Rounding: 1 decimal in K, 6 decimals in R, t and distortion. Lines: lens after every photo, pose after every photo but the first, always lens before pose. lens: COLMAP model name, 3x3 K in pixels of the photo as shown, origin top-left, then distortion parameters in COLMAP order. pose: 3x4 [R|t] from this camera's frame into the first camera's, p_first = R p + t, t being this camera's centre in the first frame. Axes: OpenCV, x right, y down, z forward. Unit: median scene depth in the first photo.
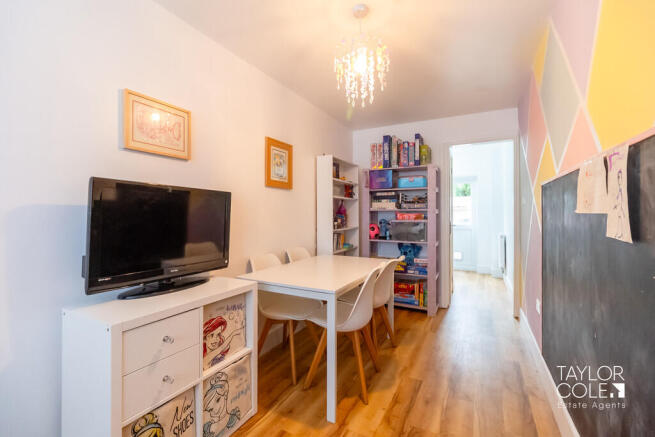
lens RADIAL K [[285.3, 0, 333.6], [0, 285.3, 213.6], [0, 0, 1]] dist [-0.001652, 0.000035]
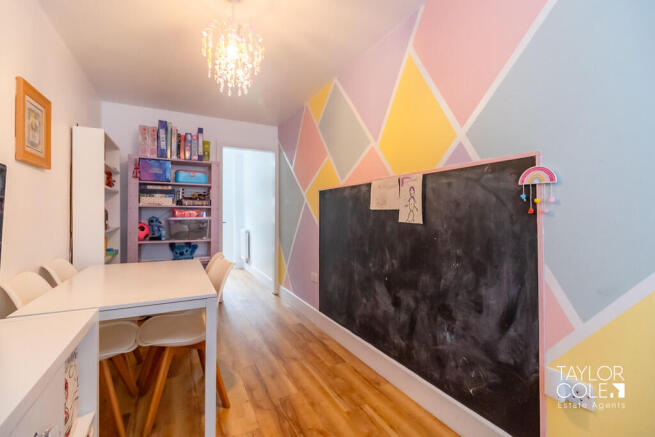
lens RADIAL K [[285.3, 0, 324.2], [0, 285.3, 213.9], [0, 0, 1]] dist [-0.001652, 0.000035]
pose [[0.583902, 0.003167, 0.811818, -0.241262], [-0.005041, 0.999987, -0.000276, 0.009418], [-0.811809, -0.003931, 0.583910, 0.093498]]
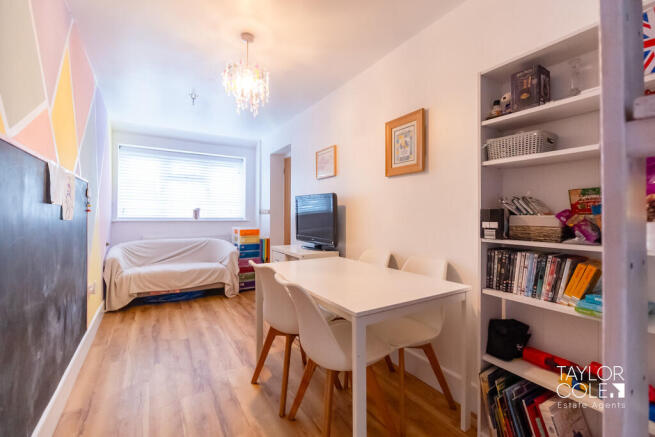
lens RADIAL K [[285.3, 0, 328.4], [0, 285.3, 213.1], [0, 0, 1]] dist [-0.001652, 0.000035]
pose [[-0.517770, 0.007635, -0.855486, 0.451079], [-0.000619, 0.999957, 0.009299, 0.008409], [0.855520, 0.005345, -0.517743, 0.916680]]
